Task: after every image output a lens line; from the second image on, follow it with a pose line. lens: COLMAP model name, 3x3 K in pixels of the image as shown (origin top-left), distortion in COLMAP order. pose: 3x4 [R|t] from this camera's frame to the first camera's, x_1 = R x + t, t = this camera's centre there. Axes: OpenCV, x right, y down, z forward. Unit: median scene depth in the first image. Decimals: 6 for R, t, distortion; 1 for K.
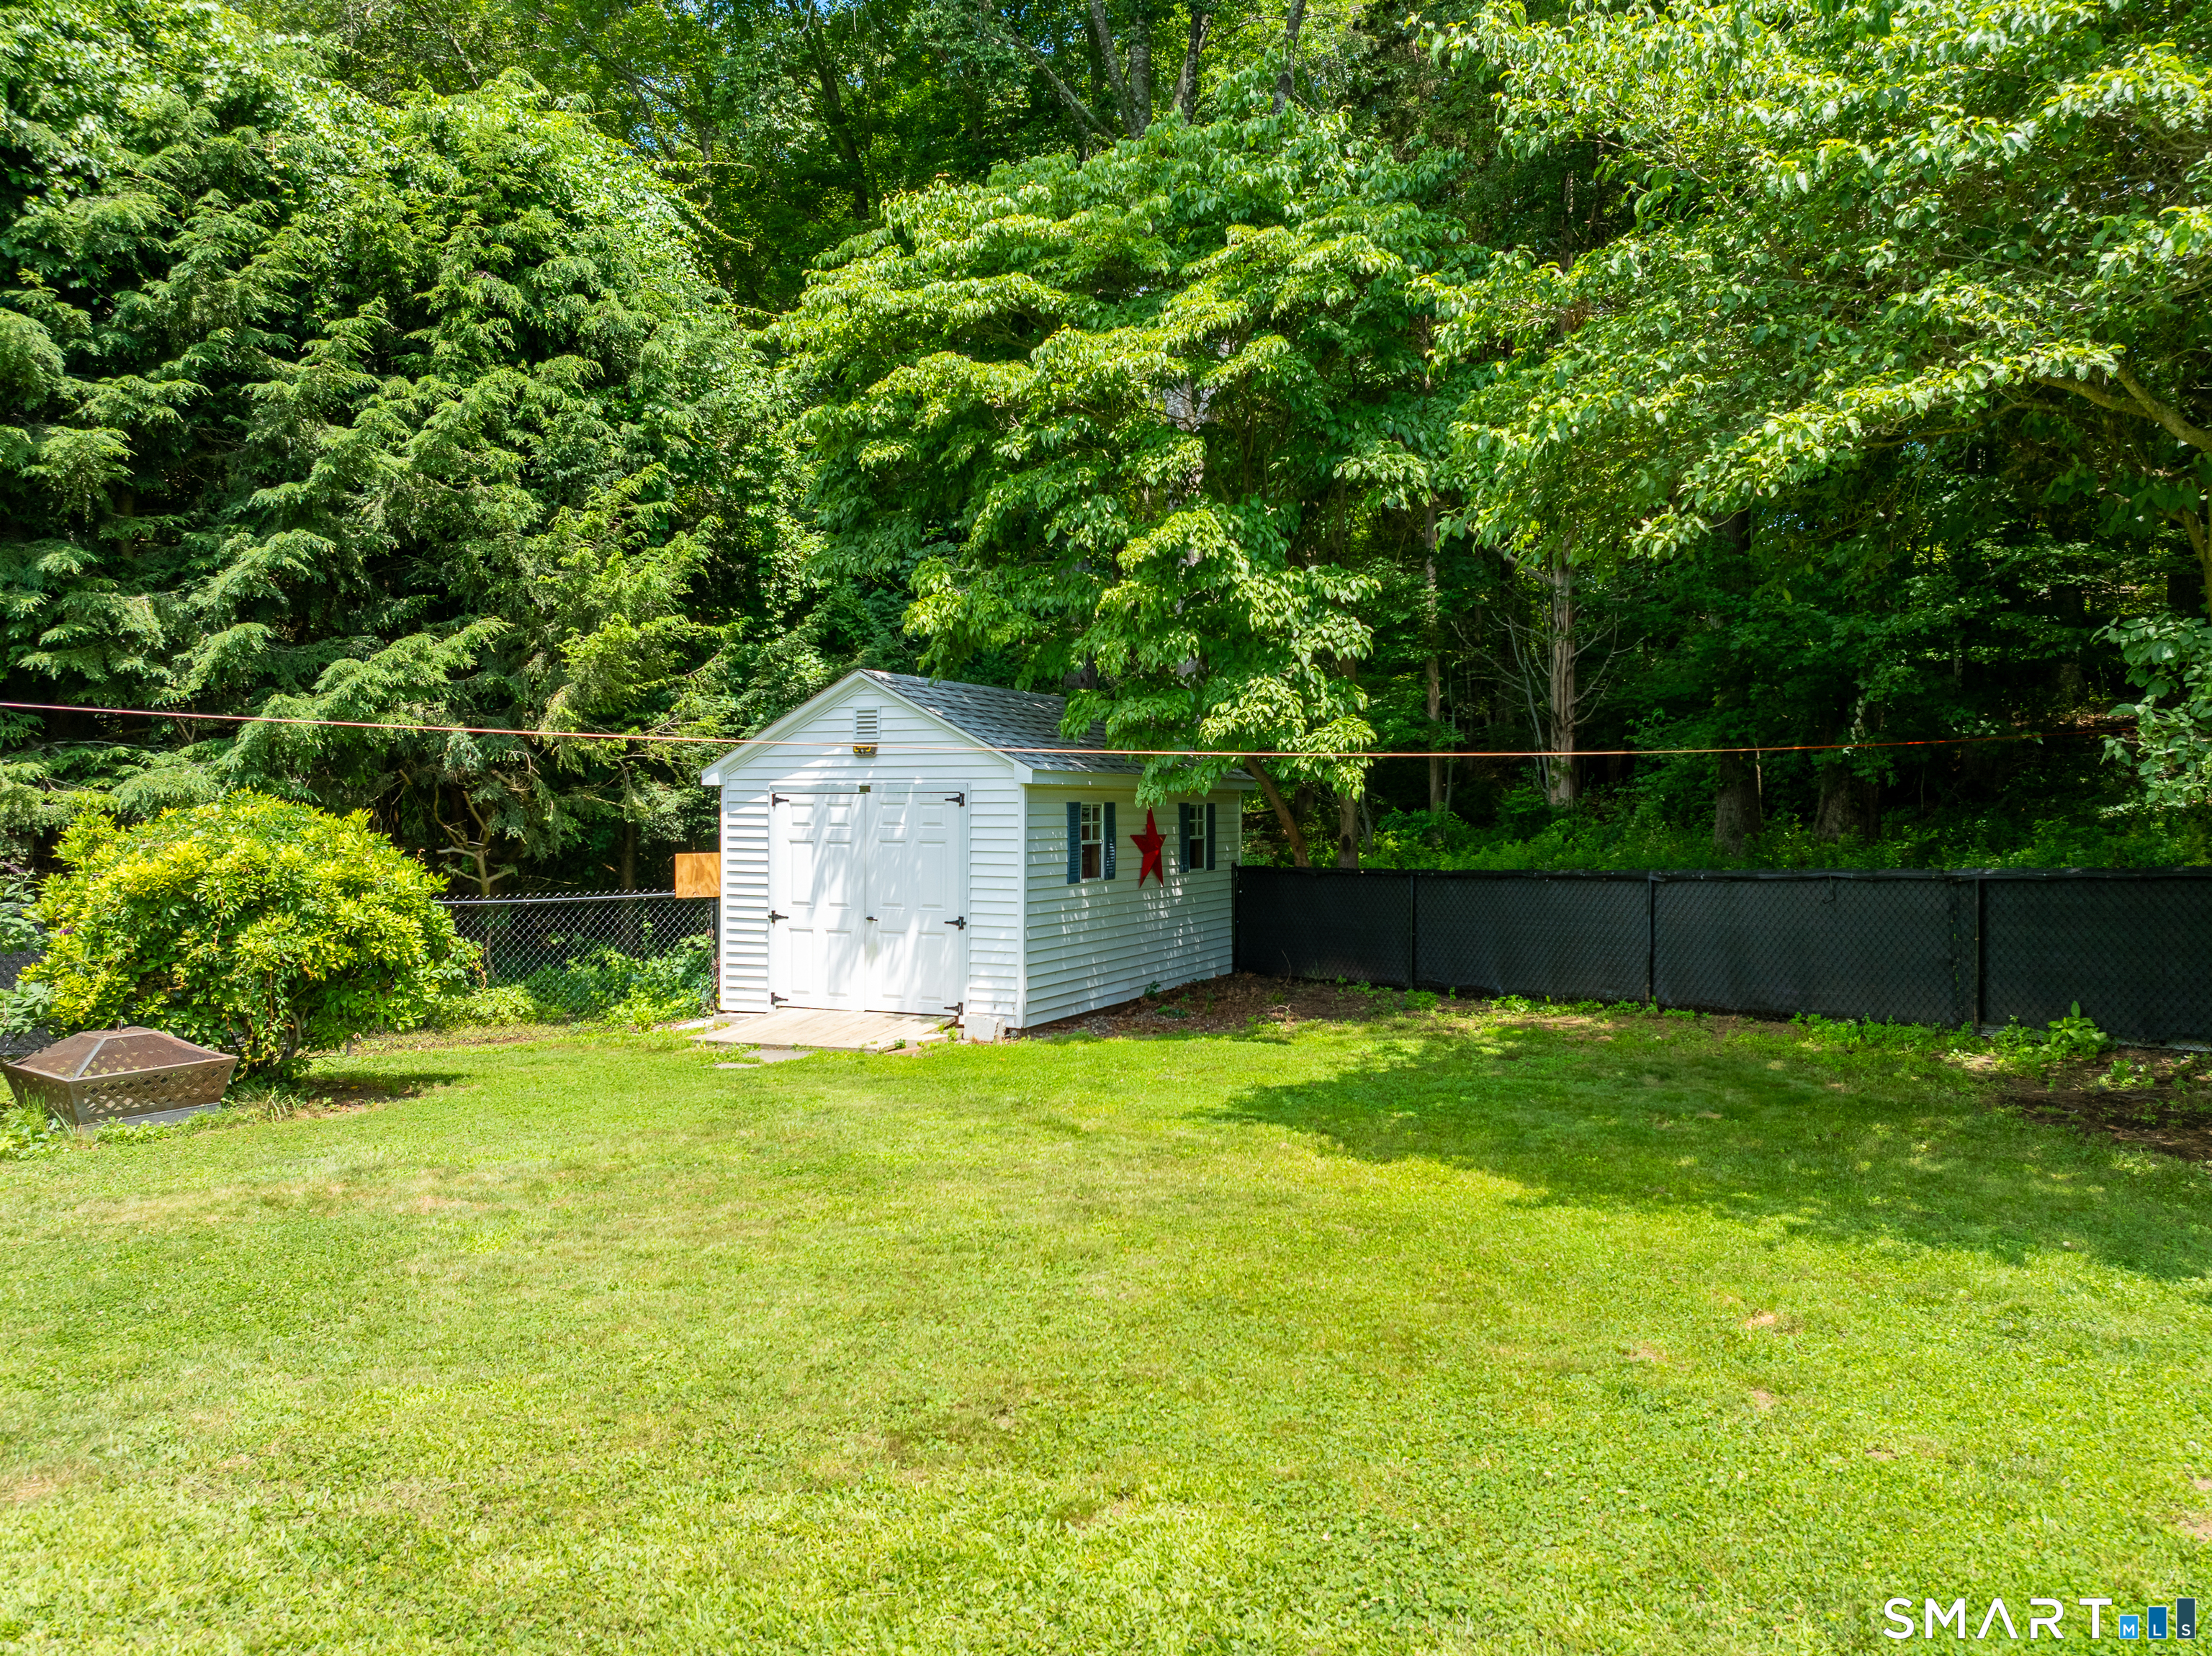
lens RADIAL K [[1606.0, 0, 1214.6], [0, 1606.0, 819.5], [0, 0, 1]] dist [-0.000801, -0.002463]
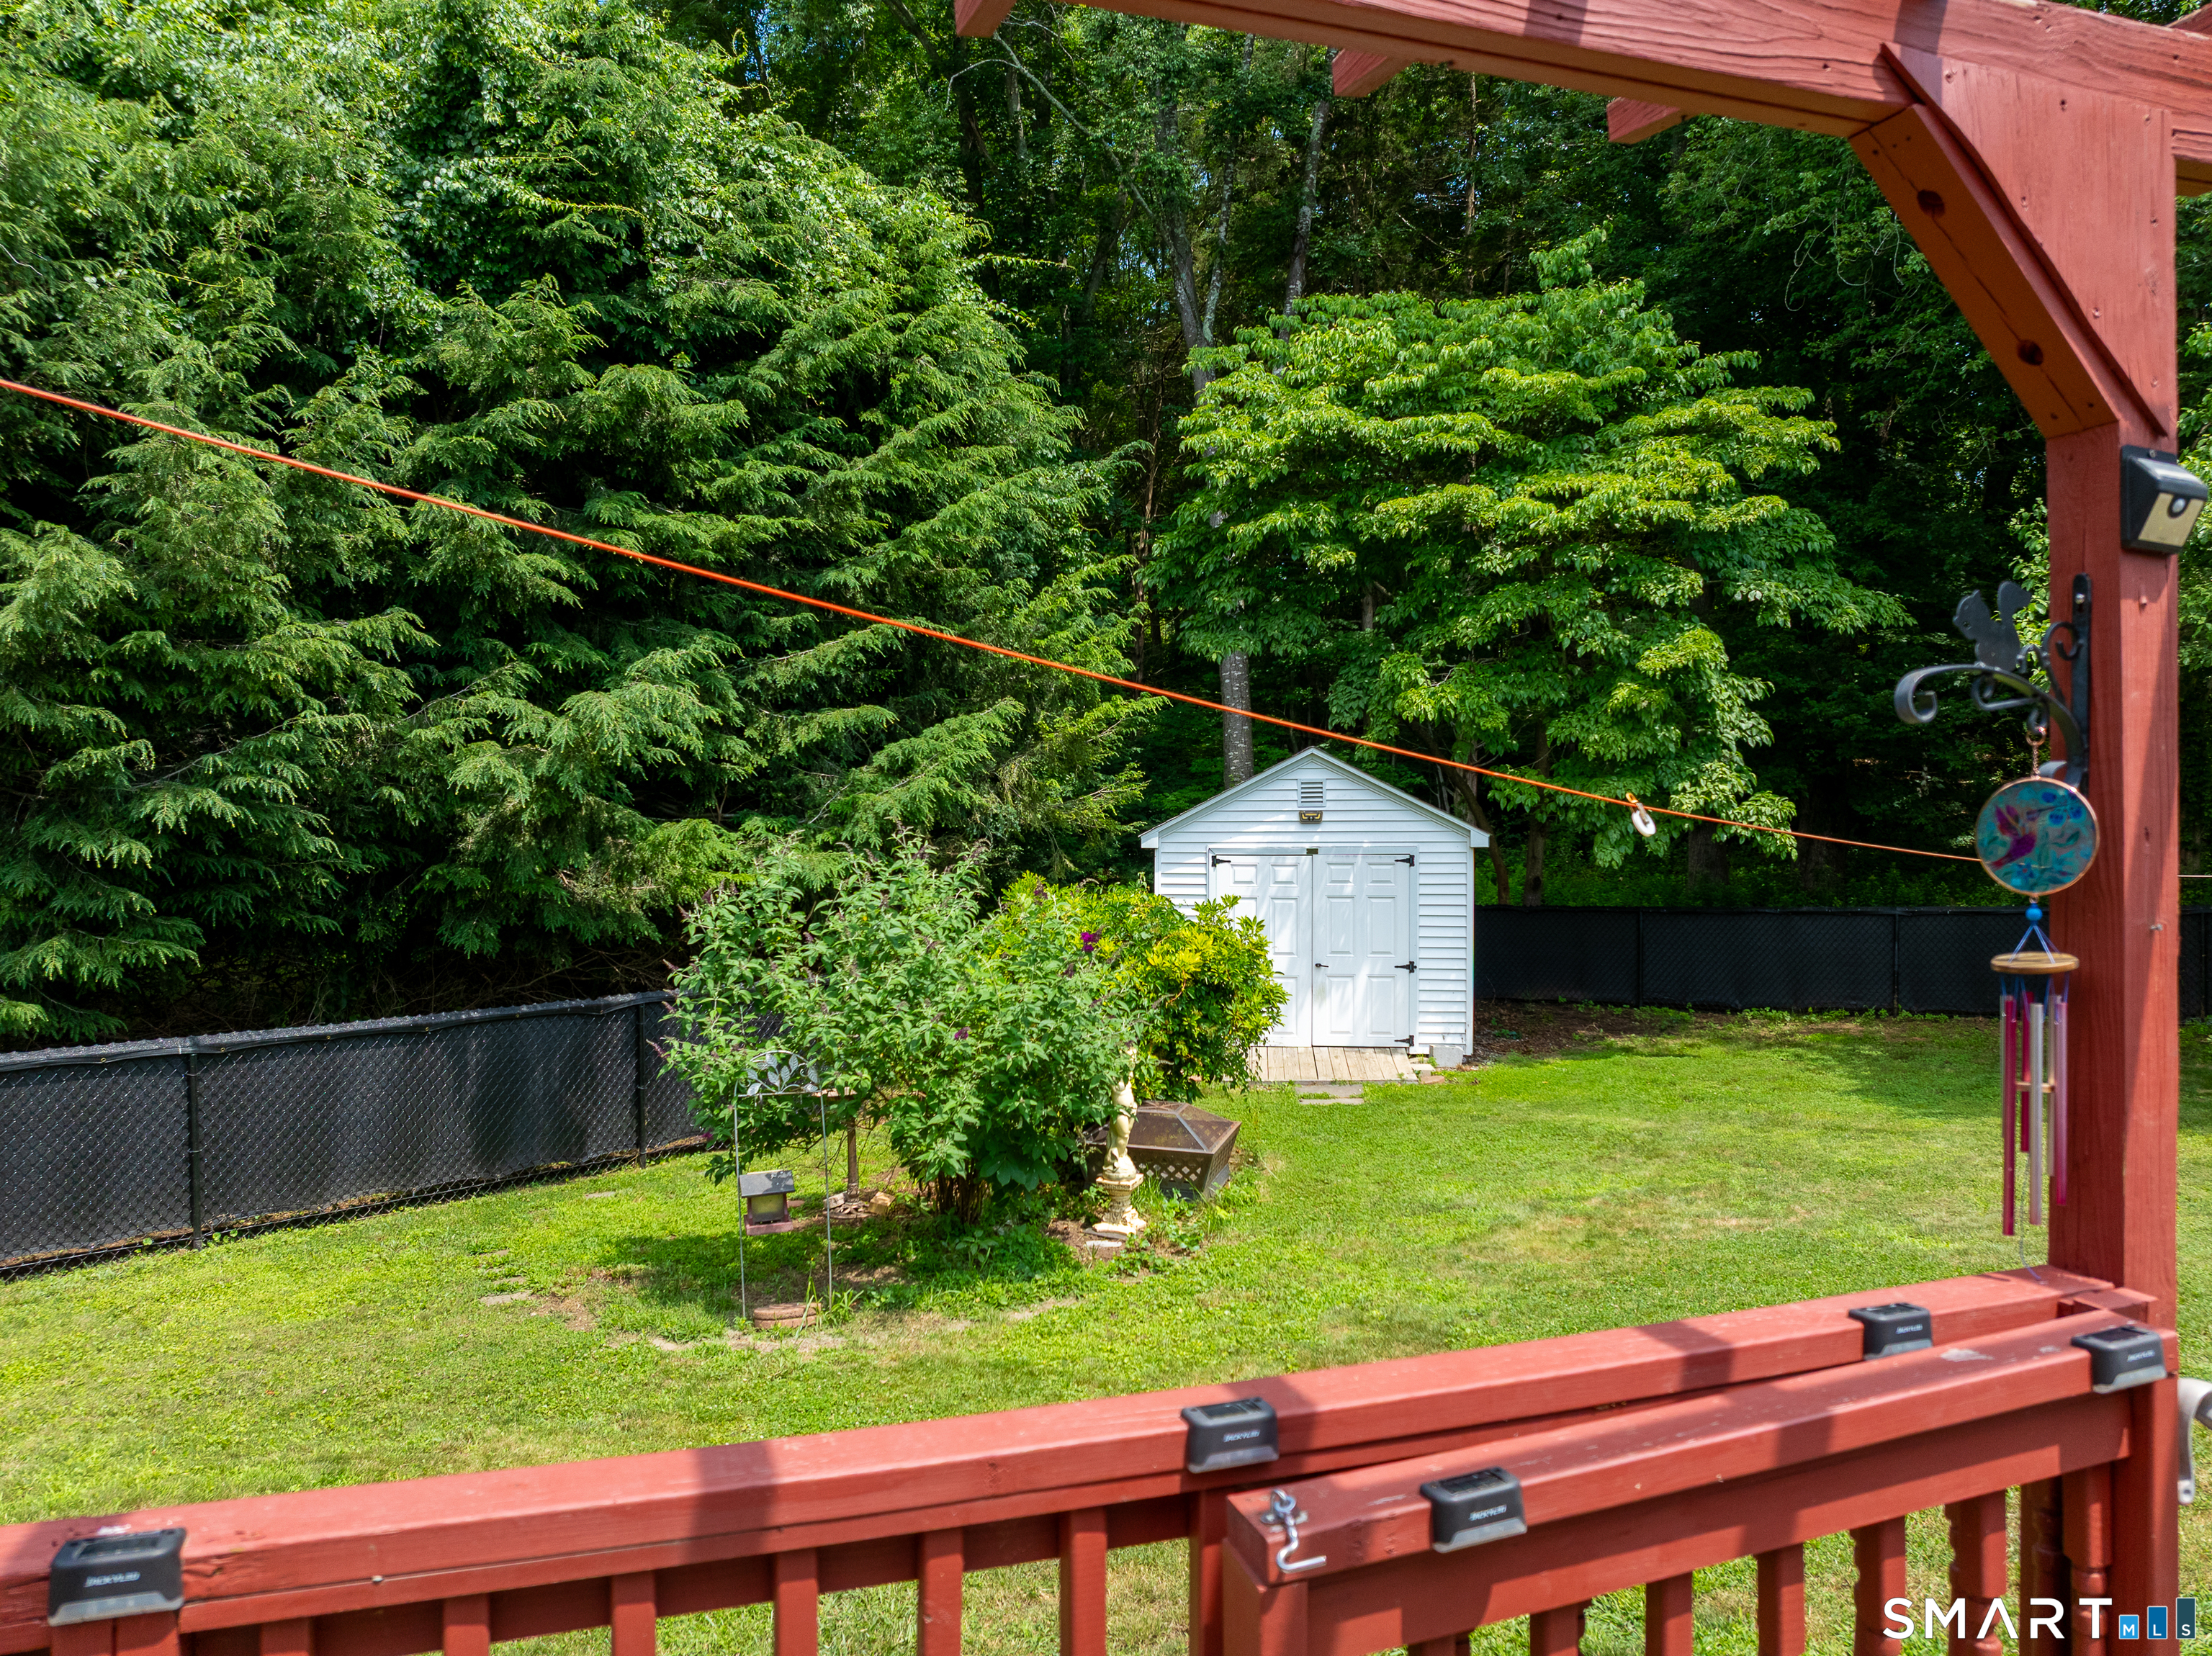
lens RADIAL K [[1562.4, 0, 1106.0], [0, 1562.4, 828.0], [0, 0, 1]] dist [-0.044030, 0.004794]
pose [[0.960728, -0.008085, 0.277372, -0.679665], [0.008302, 0.999965, 0.000393, -0.037974], [-0.277366, 0.001925, 0.960762, -0.017936]]
